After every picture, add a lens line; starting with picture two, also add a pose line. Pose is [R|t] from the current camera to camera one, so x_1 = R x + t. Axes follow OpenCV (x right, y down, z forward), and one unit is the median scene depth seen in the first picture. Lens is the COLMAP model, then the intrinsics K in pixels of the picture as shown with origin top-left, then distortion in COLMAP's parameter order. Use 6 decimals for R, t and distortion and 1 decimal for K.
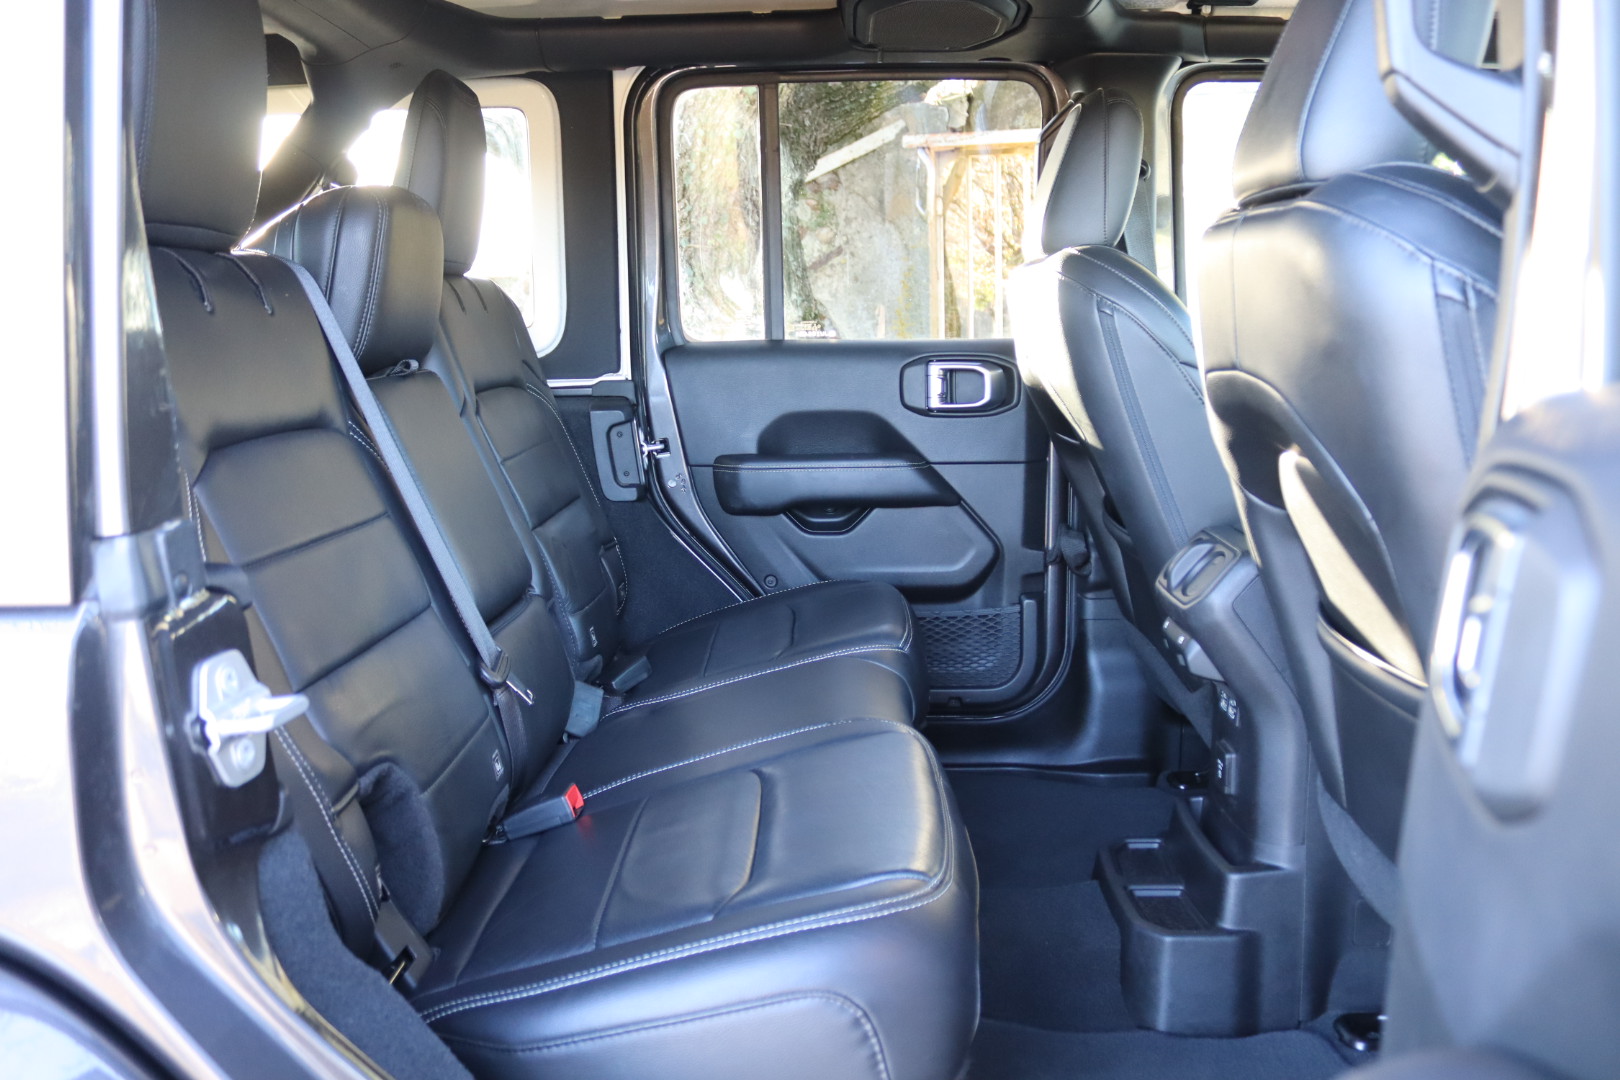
lens RADIAL K [[1352.1, 0, 810.0], [0, 1352.1, 540.0], [0, 0, 1]] dist [-0.155011, 0.133723]
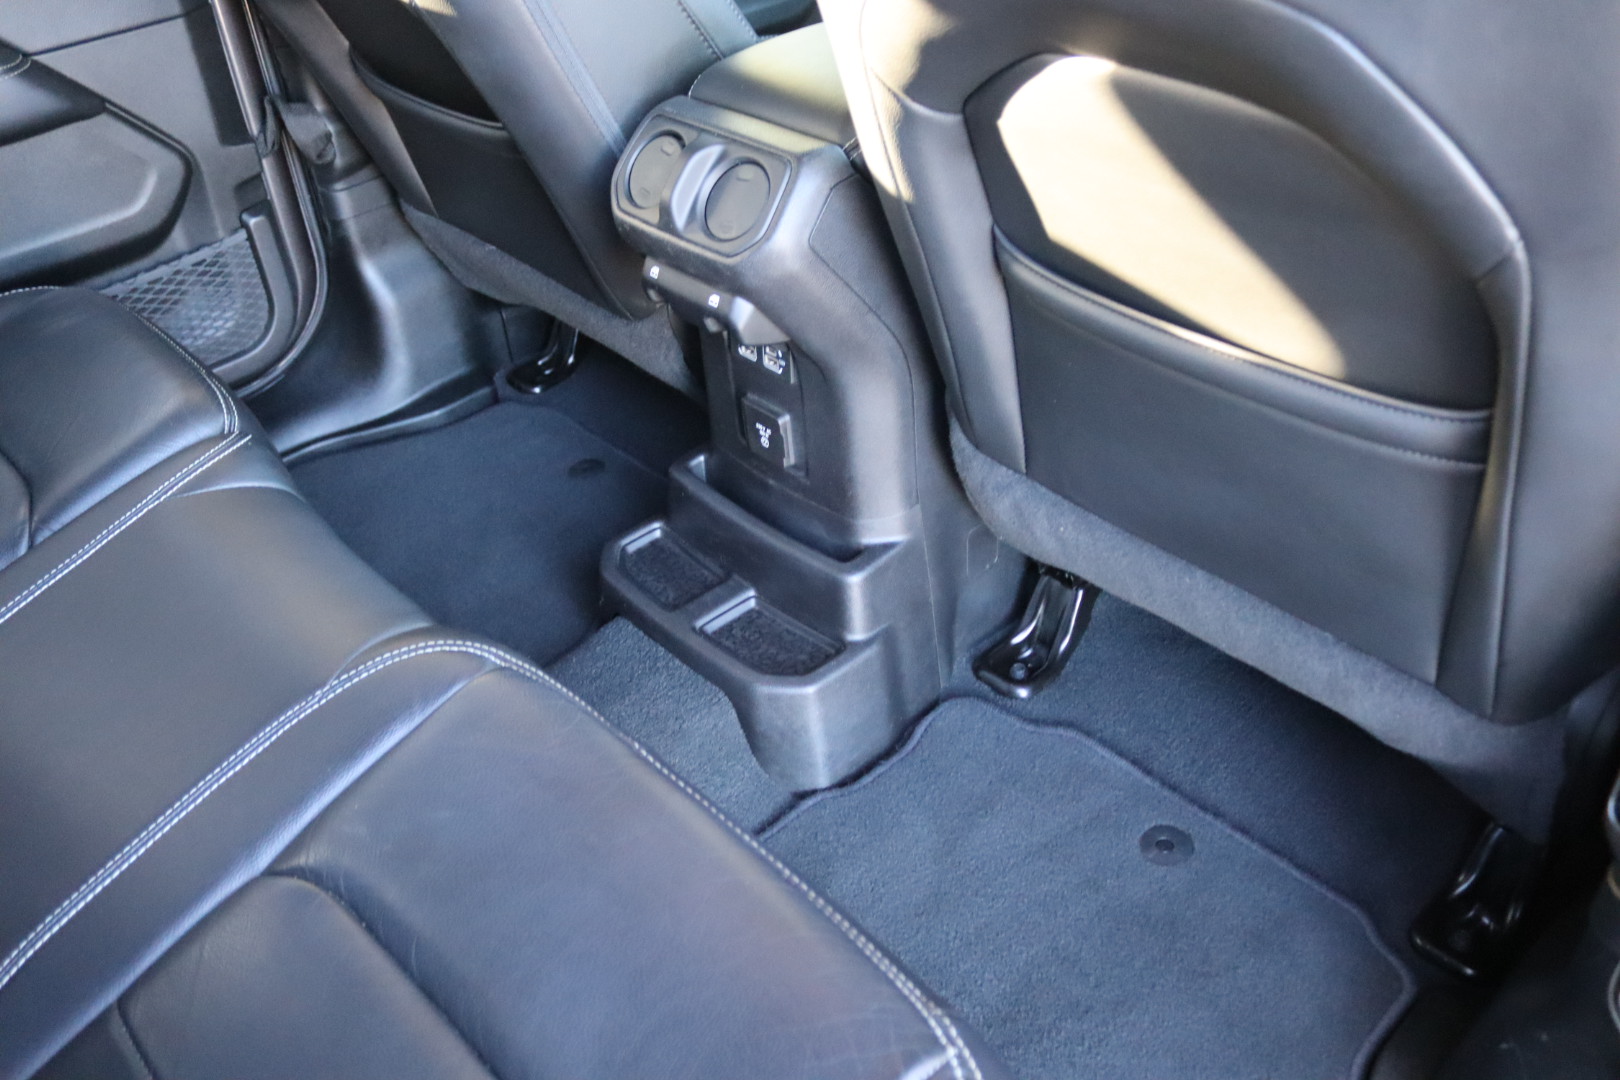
lens RADIAL K [[1352.1, 0, 810.0], [0, 1352.1, 540.0], [0, 0, 1]] dist [-0.155011, 0.133723]
pose [[0.712503, -0.448132, 0.539924, -0.069841], [0.166062, 0.855320, 0.490766, -0.096668], [-0.681735, -0.260012, 0.683835, 0.317640]]
